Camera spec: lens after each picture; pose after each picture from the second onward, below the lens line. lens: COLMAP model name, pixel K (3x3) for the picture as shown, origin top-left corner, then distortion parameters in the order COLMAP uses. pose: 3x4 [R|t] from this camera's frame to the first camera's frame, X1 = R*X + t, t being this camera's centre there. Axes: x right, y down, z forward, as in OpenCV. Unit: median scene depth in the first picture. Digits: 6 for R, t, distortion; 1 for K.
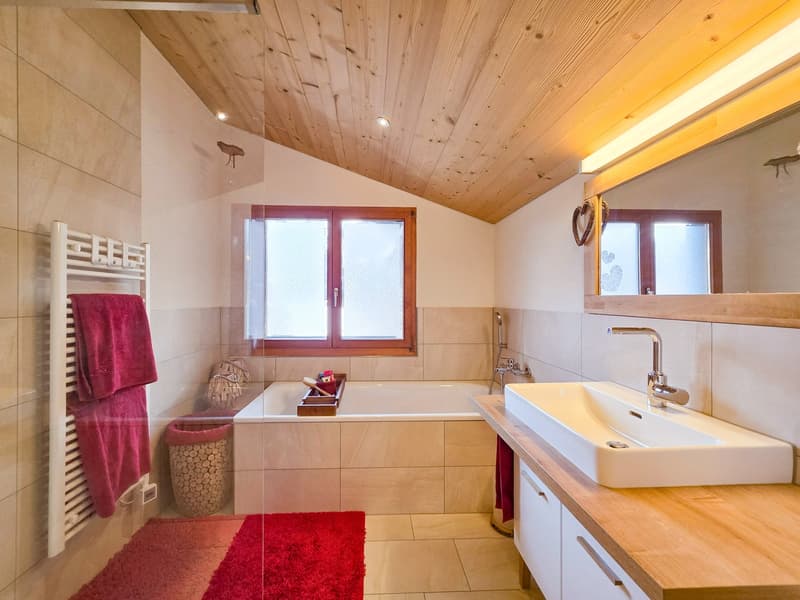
lens RADIAL K [[332.8, 0, 396.8], [0, 332.8, 298.6], [0, 0, 1]] dist [0.003256, 0.000011]
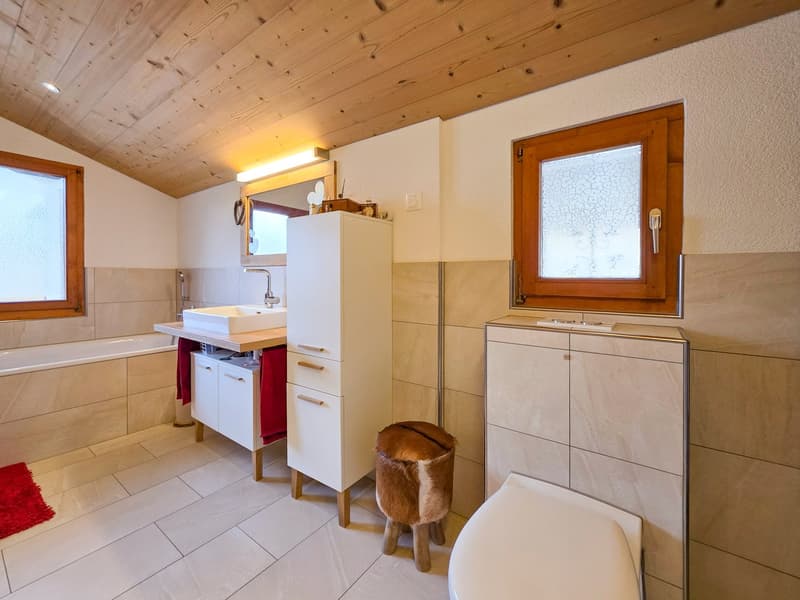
lens RADIAL K [[332.8, 0, 418.5], [0, 332.8, 283.0], [0, 0, 1]] dist [0.003256, 0.000011]
pose [[0.621766, -0.007040, 0.783172, -0.143093], [-0.002253, 0.999939, 0.010777, 0.084132], [-0.783200, -0.008465, 0.621712, -0.567061]]
